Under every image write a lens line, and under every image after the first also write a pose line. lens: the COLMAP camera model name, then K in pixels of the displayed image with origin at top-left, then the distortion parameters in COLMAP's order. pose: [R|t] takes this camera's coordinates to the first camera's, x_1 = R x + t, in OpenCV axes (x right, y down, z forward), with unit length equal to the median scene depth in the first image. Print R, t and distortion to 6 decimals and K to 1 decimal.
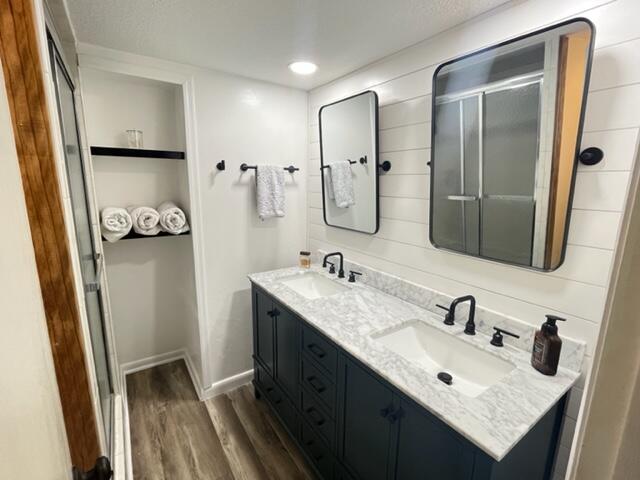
lens RADIAL K [[297.7, 0, 319.6], [0, 297.7, 240.1], [0, 0, 1]] dist [-0.000915, -0.000084]
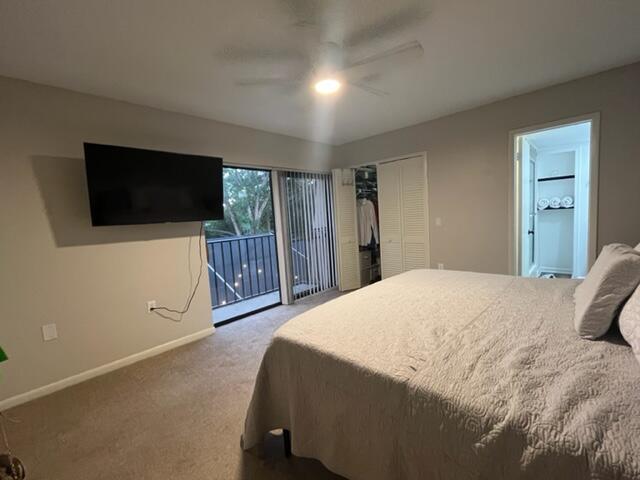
lens RADIAL K [[280.6, 0, 319.3], [0, 280.6, 241.8], [0, 0, 1]] dist [0.001028, 0.000101]
pose [[0.253782, 0.062361, -0.965249, 1.380927], [-0.119676, 0.992276, 0.032642, 0.466114], [0.959829, 0.107234, 0.259285, -1.704157]]
